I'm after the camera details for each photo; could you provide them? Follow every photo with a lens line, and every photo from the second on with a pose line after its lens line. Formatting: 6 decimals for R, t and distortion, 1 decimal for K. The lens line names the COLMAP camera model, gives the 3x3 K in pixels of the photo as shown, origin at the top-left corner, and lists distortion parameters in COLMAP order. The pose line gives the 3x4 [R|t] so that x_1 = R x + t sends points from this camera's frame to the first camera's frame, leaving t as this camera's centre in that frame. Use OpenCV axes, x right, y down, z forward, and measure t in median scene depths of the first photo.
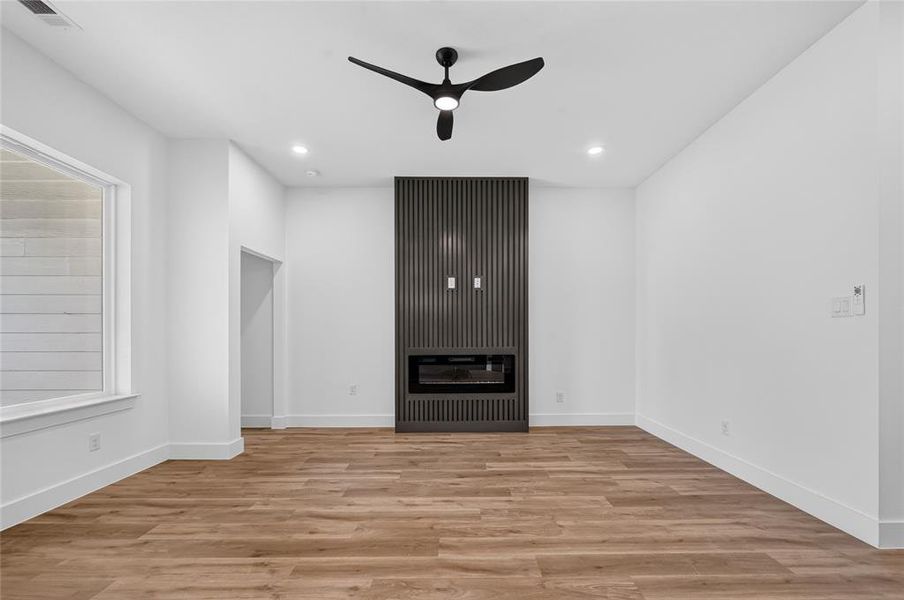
lens RADIAL K [[377.7, 0, 457.8], [0, 377.7, 335.5], [0, 0, 1]] dist [-0.004540, -0.000108]
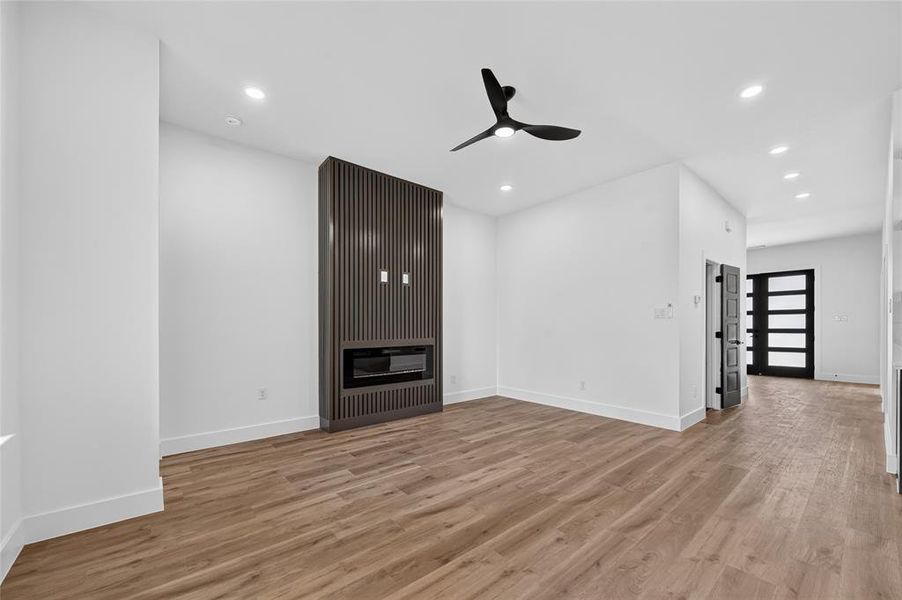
lens RADIAL K [[354.4, 0, 455.9], [0, 354.4, 329.1], [0, 0, 1]] dist [-0.003981, -0.000552]
pose [[0.767049, -0.001672, 0.641587, -0.565005], [0.000622, 0.999998, 0.001862, 0.001305], [-0.641588, -0.001030, 0.767048, 0.159883]]
